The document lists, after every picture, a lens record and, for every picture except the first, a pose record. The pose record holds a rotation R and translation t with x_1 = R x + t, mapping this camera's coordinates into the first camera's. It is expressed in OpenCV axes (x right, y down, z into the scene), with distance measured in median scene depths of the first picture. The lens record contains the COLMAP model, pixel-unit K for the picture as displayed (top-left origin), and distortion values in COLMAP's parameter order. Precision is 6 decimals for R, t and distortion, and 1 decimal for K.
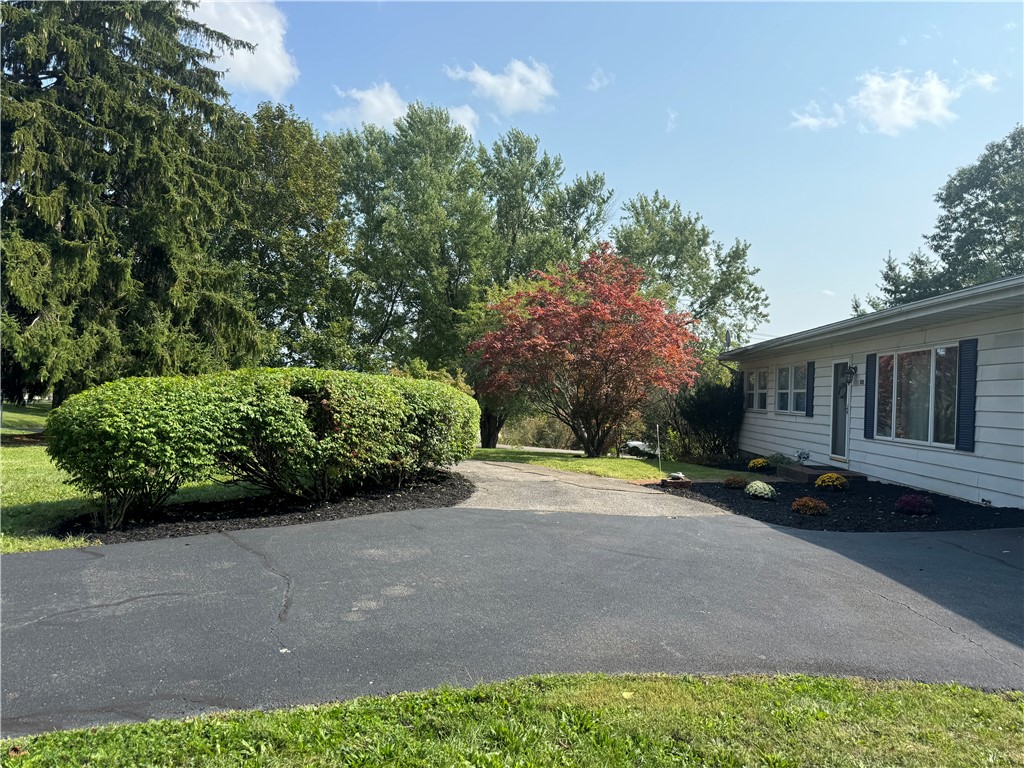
lens RADIAL K [[716.9, 0, 511.5], [0, 716.9, 383.8], [0, 0, 1]] dist [-0.000948, -0.000705]
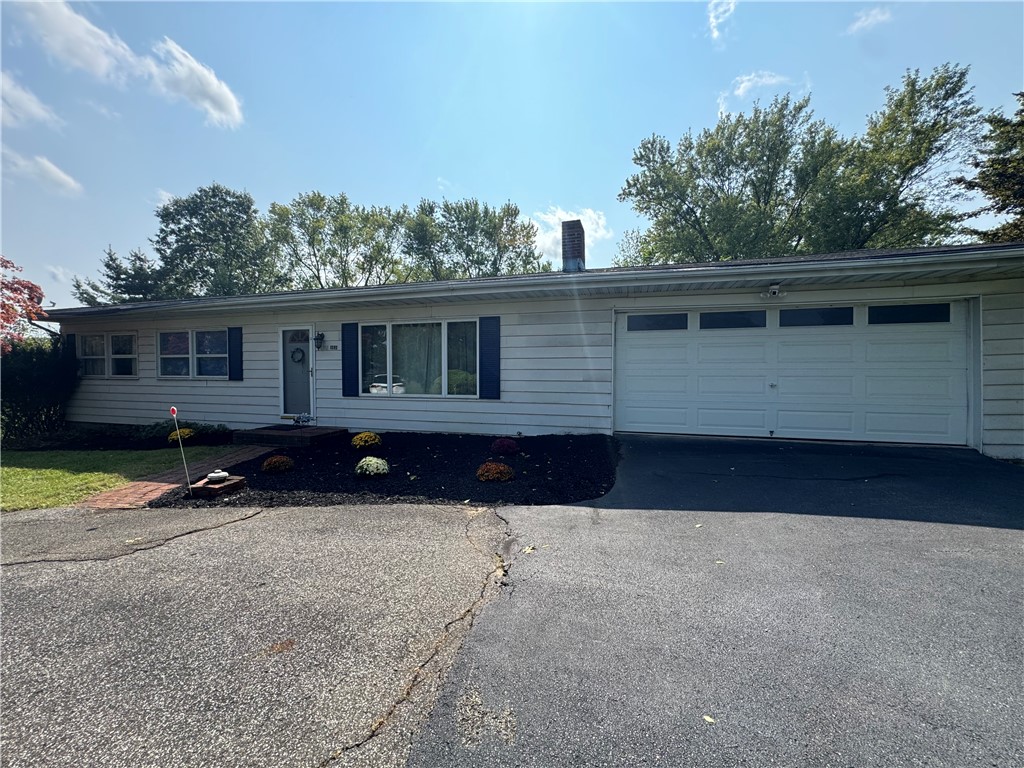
lens RADIAL K [[407.7, 0, 512.9], [0, 407.7, 382.3], [0, 0, 1]] dist [-0.000699, -0.000206]
pose [[0.236353, -0.068459, 0.969253, -0.067805], [-0.005133, 0.997413, 0.071700, 0.004458], [-0.971654, -0.021922, 0.235390, 0.517364]]
